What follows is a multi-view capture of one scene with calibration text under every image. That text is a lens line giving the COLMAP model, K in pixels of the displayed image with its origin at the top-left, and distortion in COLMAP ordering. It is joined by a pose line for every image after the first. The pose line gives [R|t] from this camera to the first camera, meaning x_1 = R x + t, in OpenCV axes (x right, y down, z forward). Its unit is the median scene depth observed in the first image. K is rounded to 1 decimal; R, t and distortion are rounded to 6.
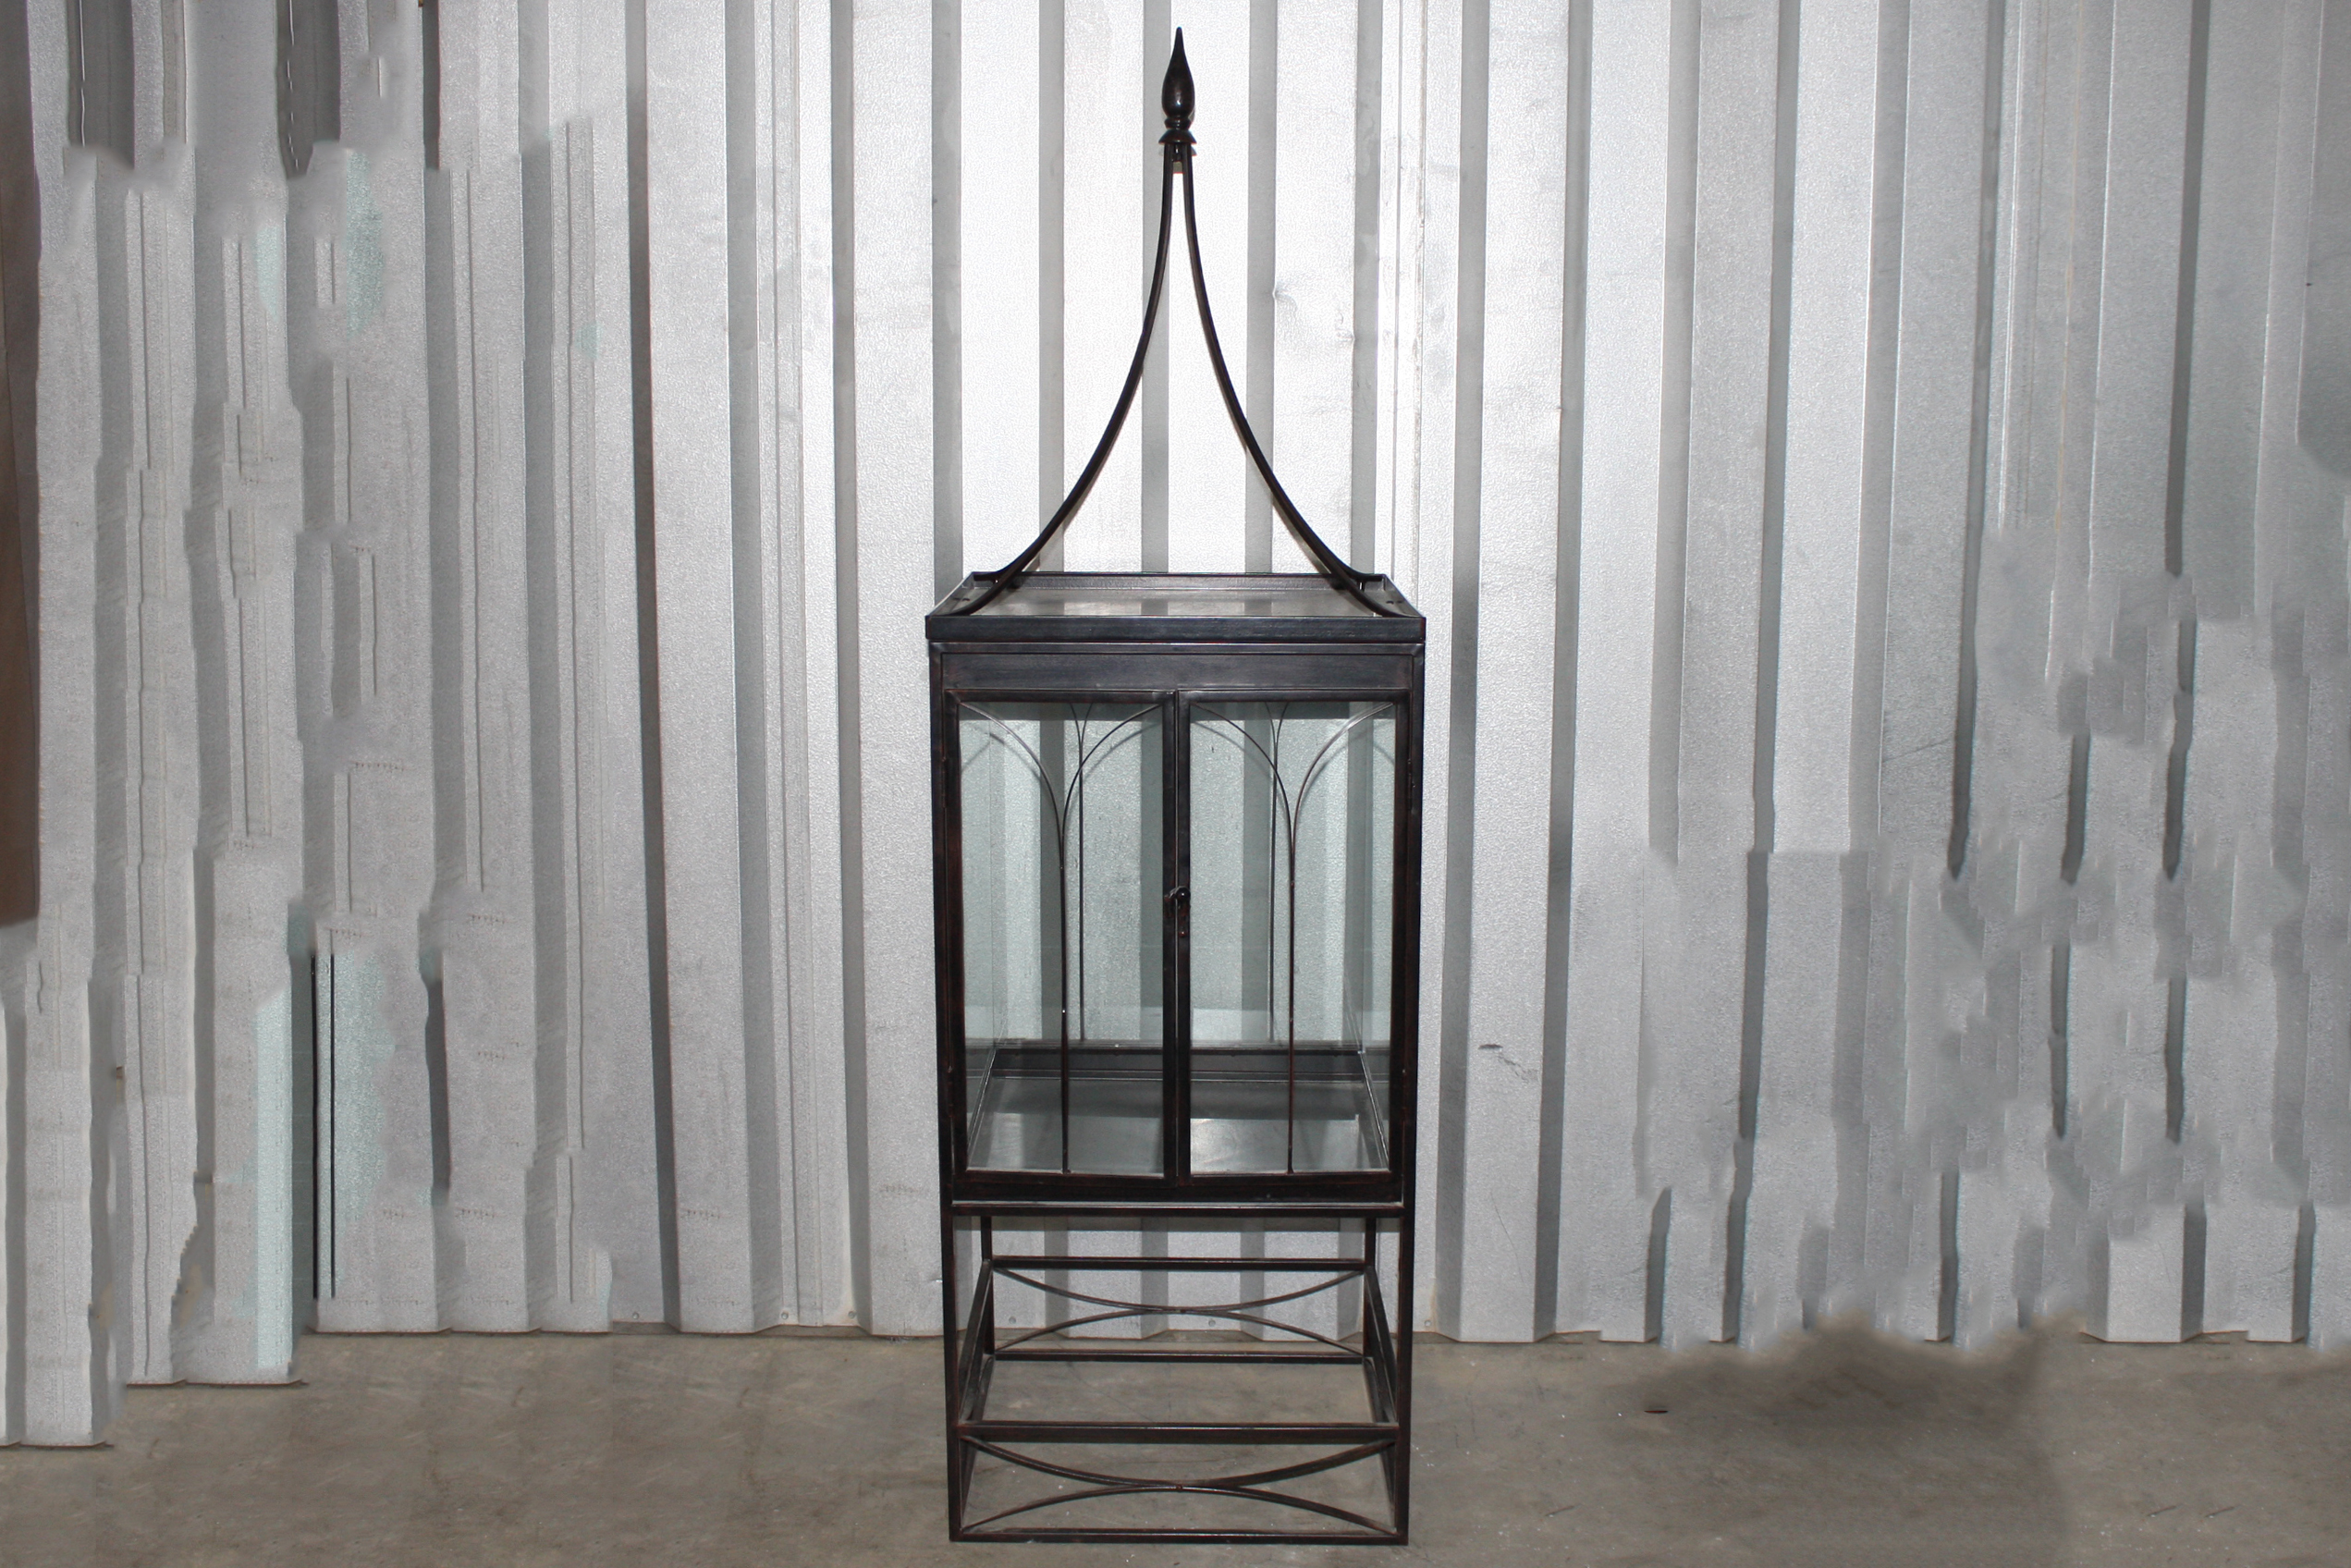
lens RADIAL K [[2175.1, 0, 1174.4], [0, 2175.1, 861.3], [0, 0, 1]] dist [-0.073264, 0.000000]
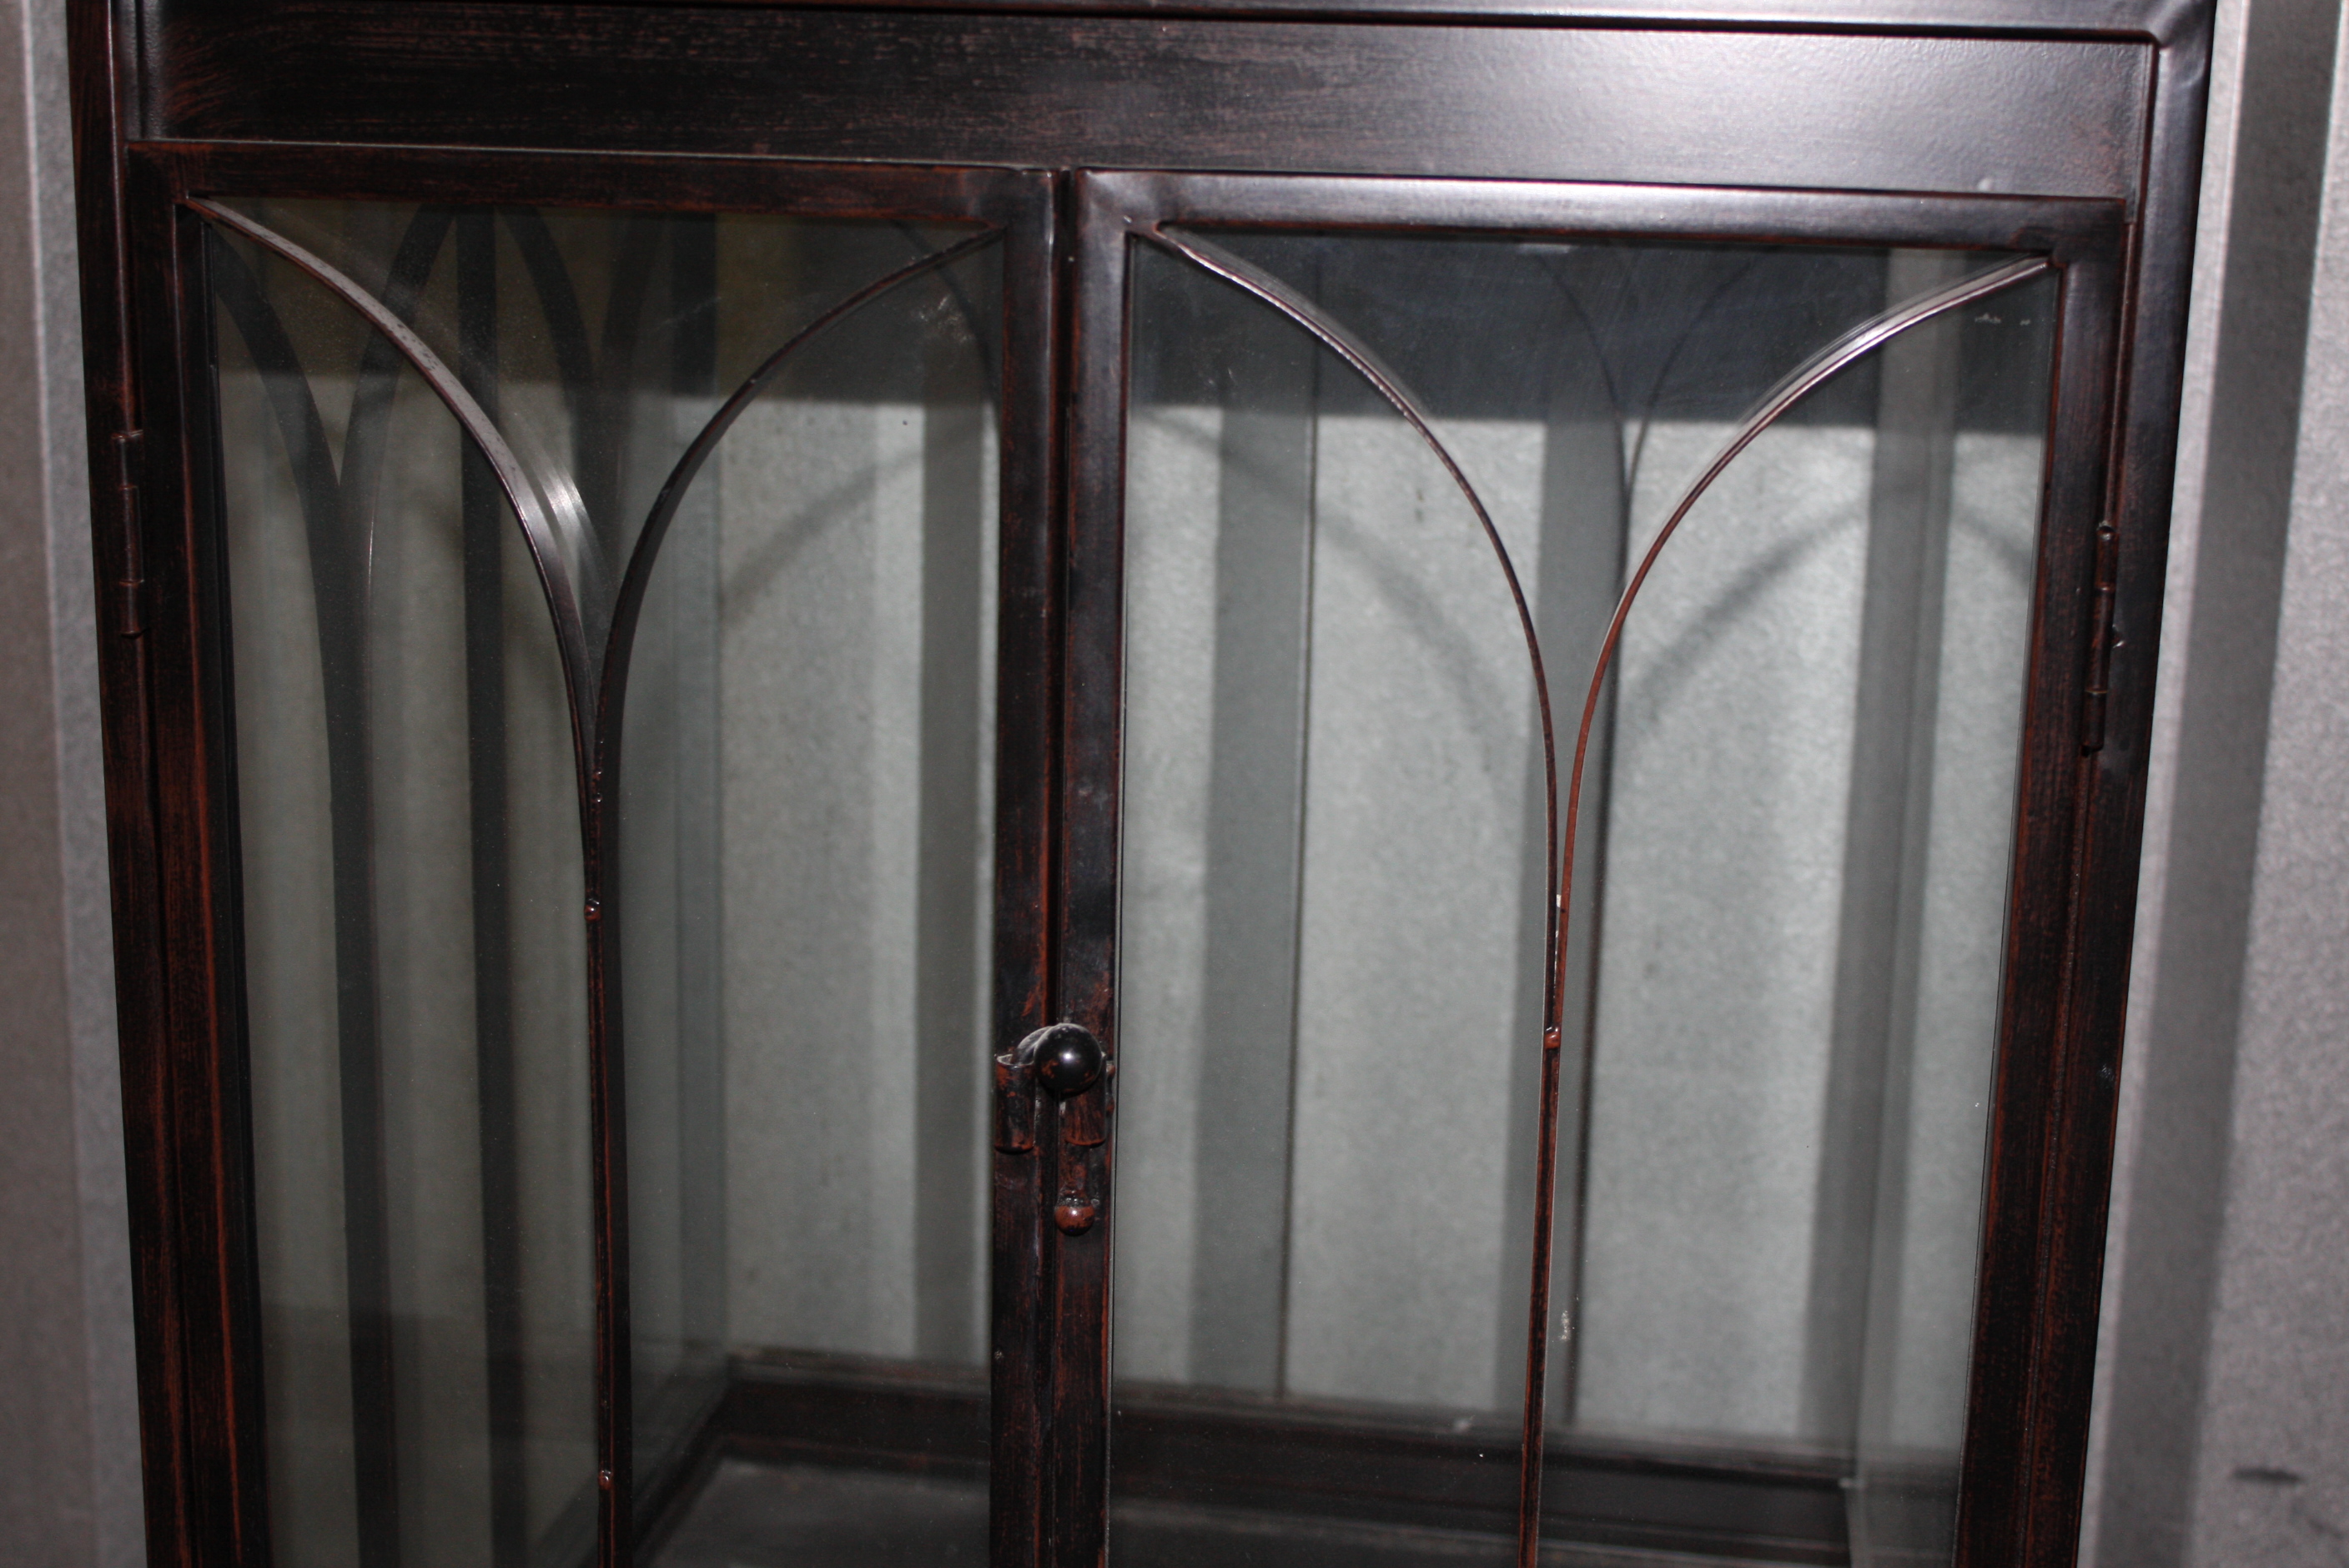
lens RADIAL K [[3336.9, 0, 1115.3], [0, 3336.9, 836.0], [0, 0, 1]] dist [-0.010217, 0.000000]
pose [[0.987112, 0.056049, -0.149892, 0.046218], [-0.052462, 0.998236, 0.027784, -0.013947], [0.151185, -0.019562, 0.988312, 0.492686]]
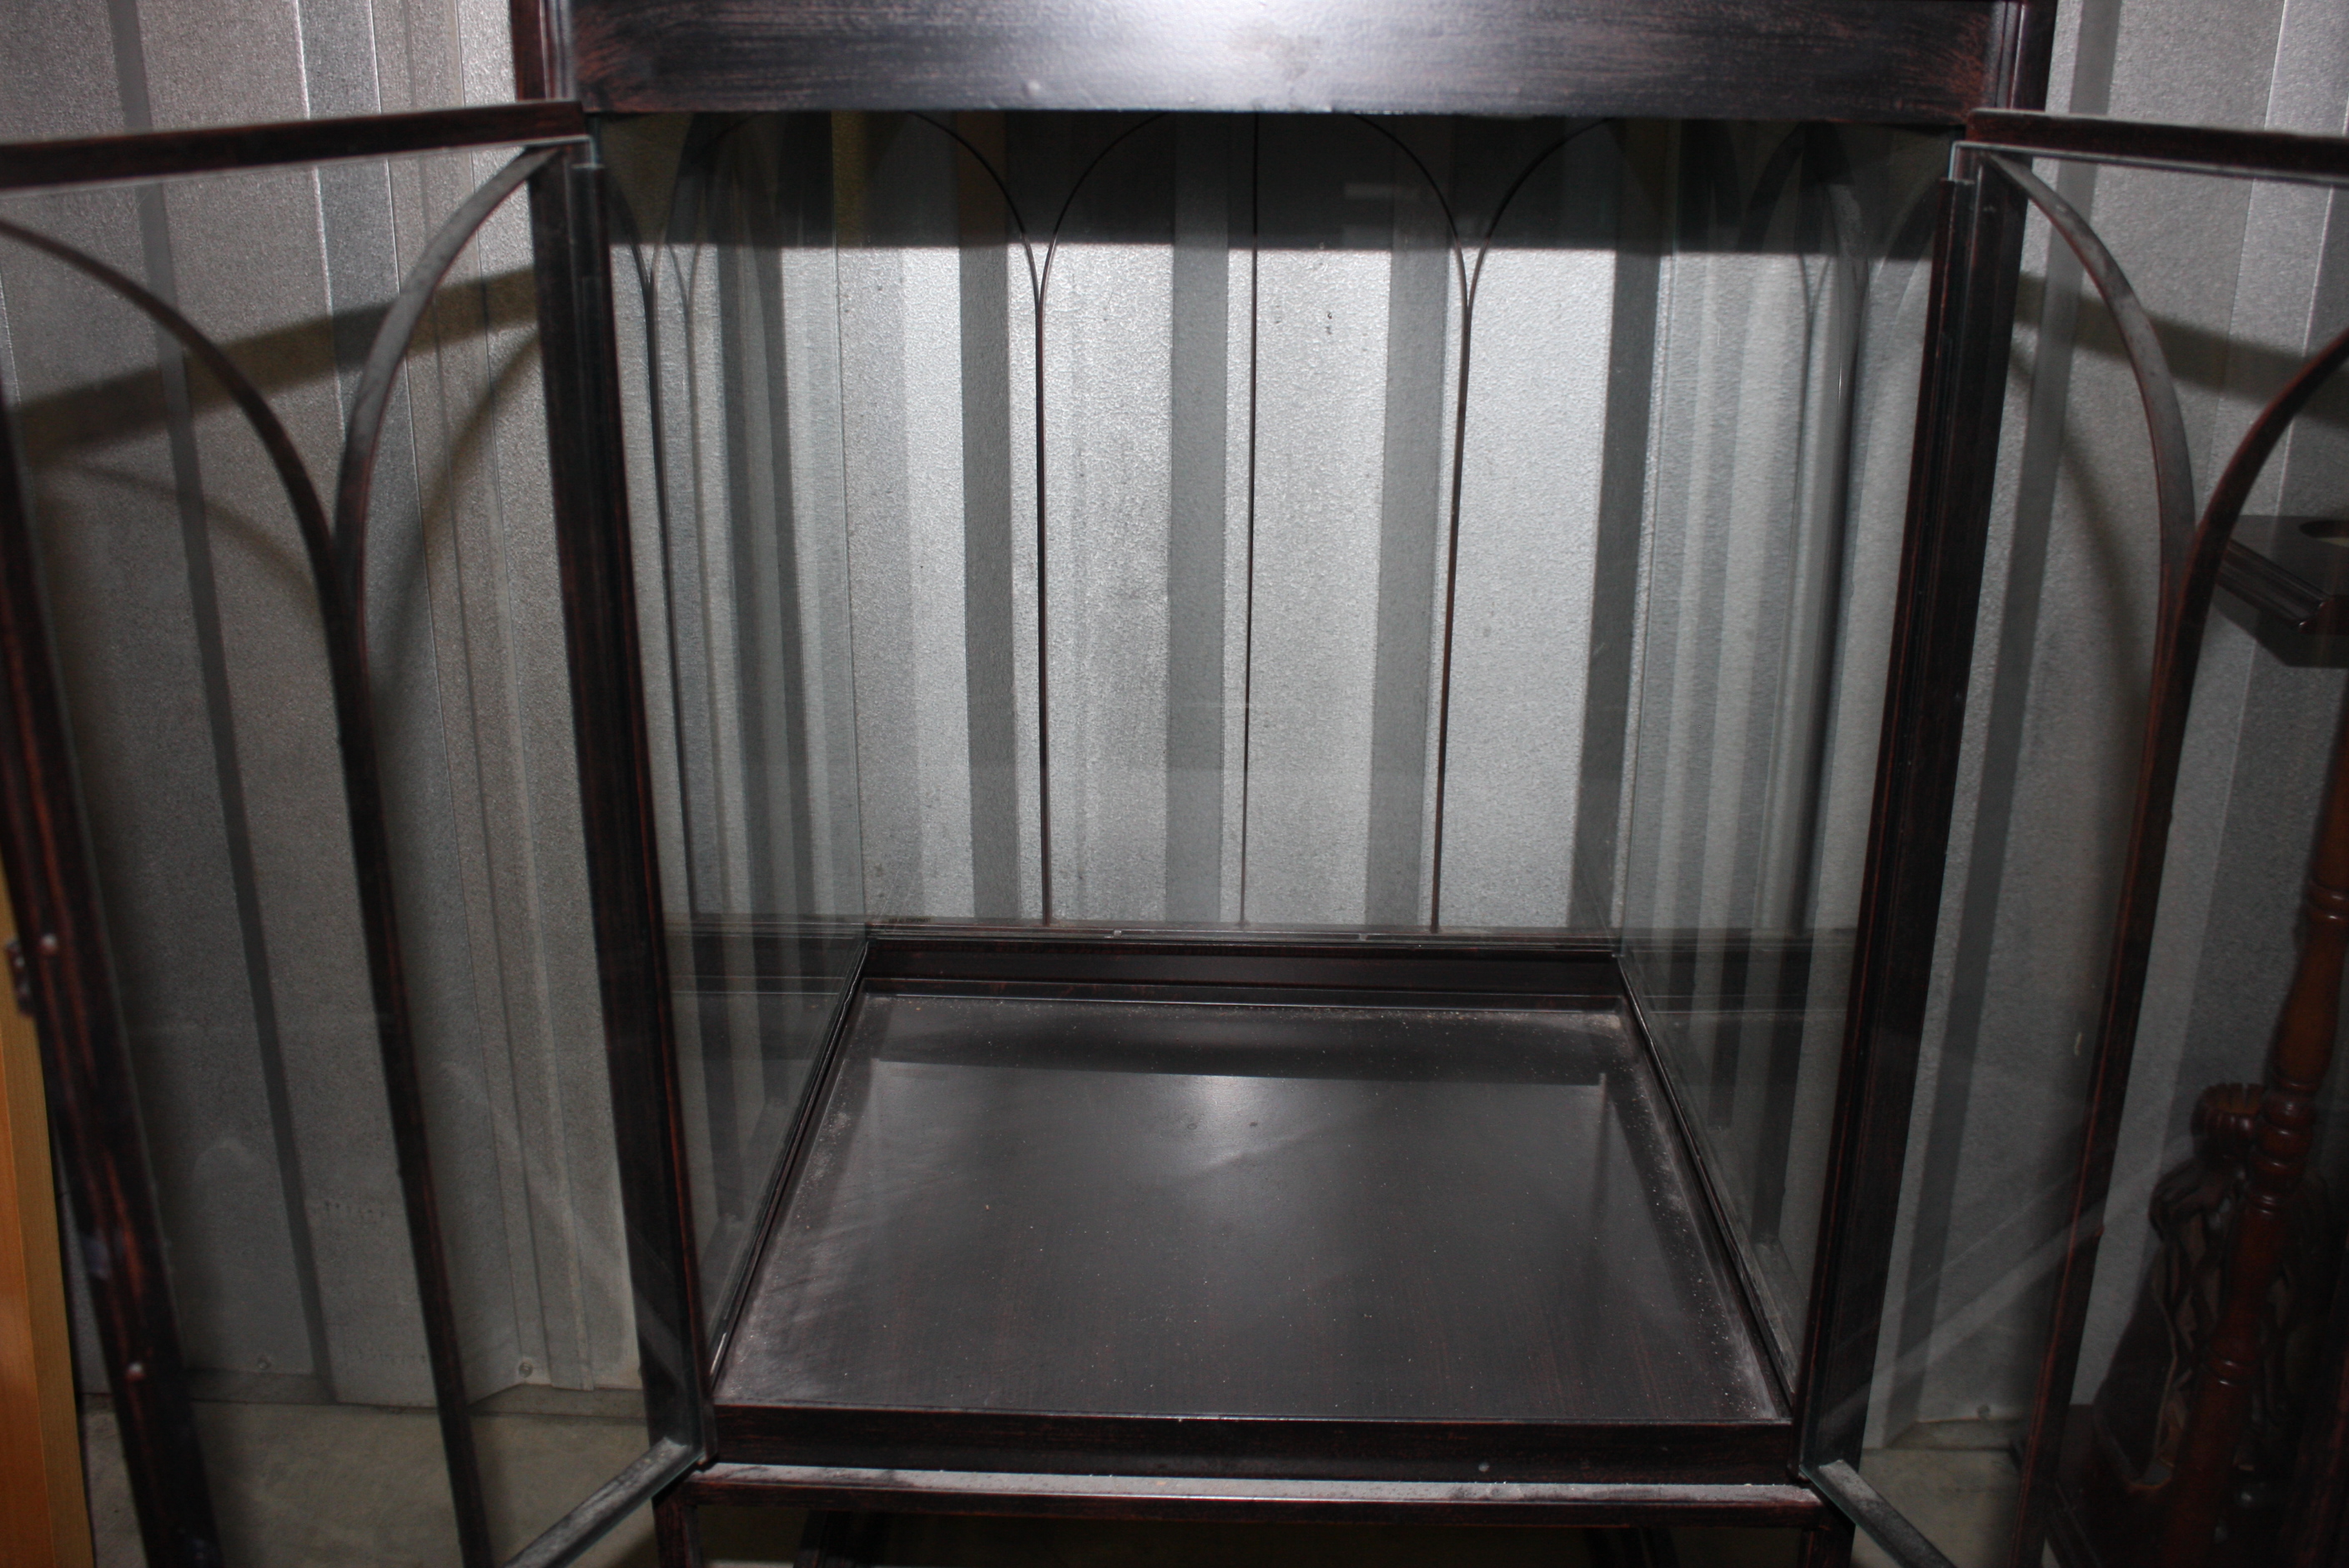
lens RADIAL K [[2173.0, 0, 1158.4], [0, 2173.0, 807.9], [0, 0, 1]] dist [-0.073264, 0.000000]
pose [[0.999669, 0.009245, -0.024001, -0.005335], [-0.005589, 0.988949, 0.148154, -0.016656], [0.025105, -0.147970, 0.988673, 0.506196]]
